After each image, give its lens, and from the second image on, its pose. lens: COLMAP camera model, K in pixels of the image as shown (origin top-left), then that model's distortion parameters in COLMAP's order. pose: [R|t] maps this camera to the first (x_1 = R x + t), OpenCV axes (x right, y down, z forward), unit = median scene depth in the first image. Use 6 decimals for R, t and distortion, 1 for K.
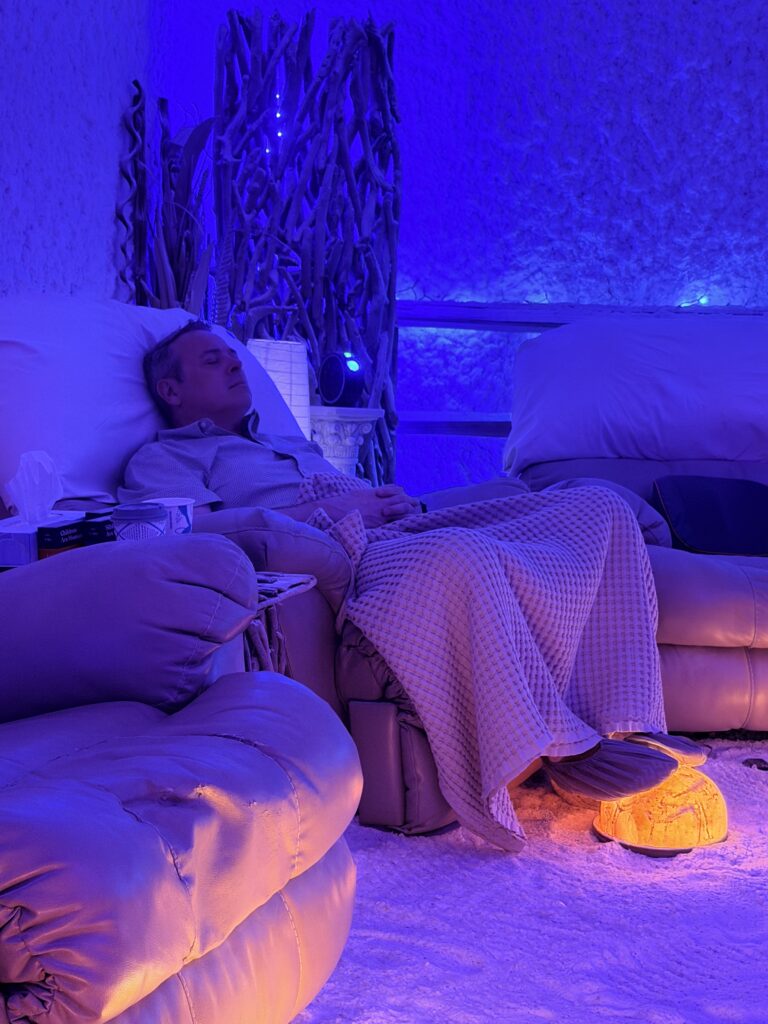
lens RADIAL K [[1749.4, 0, 381.9], [0, 1749.4, 510.0], [0, 0, 1]] dist [0.176790, 0.000000]
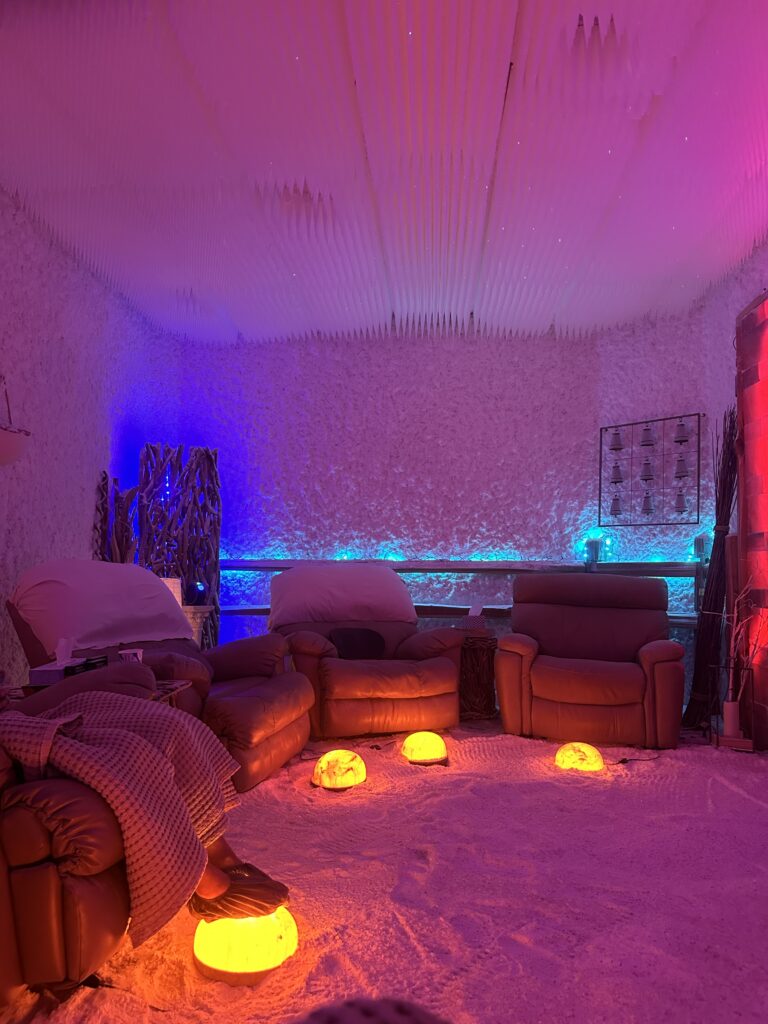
lens RADIAL K [[722.9, 0, 386.9], [0, 722.9, 508.9], [0, 0, 1]] dist [0.070254, -0.070177]
pose [[0.970980, -0.006941, 0.239059, -0.005880], [0.050701, 0.982833, -0.177392, -0.000611], [-0.233724, 0.184364, 0.954664, -0.012439]]
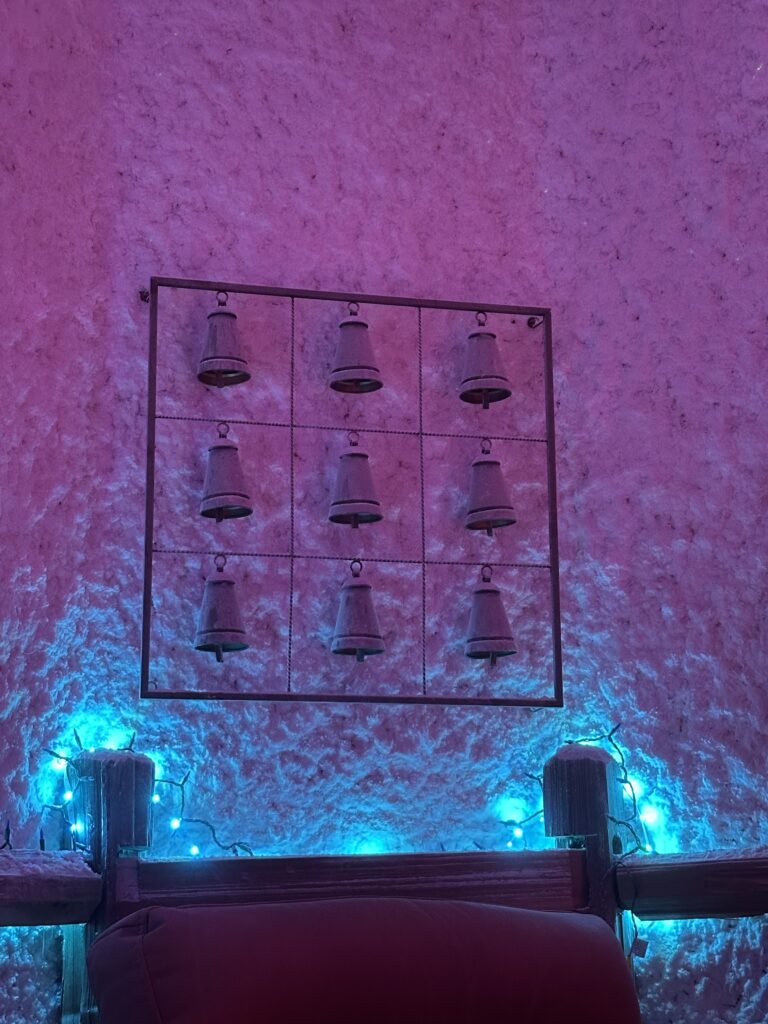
lens RADIAL K [[1797.9, 0, 384.5], [0, 1797.9, 511.5], [0, 0, 1]] dist [0.137811, 0.000000]
pose [[0.214832, 0.177732, 0.960343, -0.012124], [0.133768, 0.968681, -0.209199, -0.078719], [-0.967447, 0.173406, 0.184328, 0.805499]]
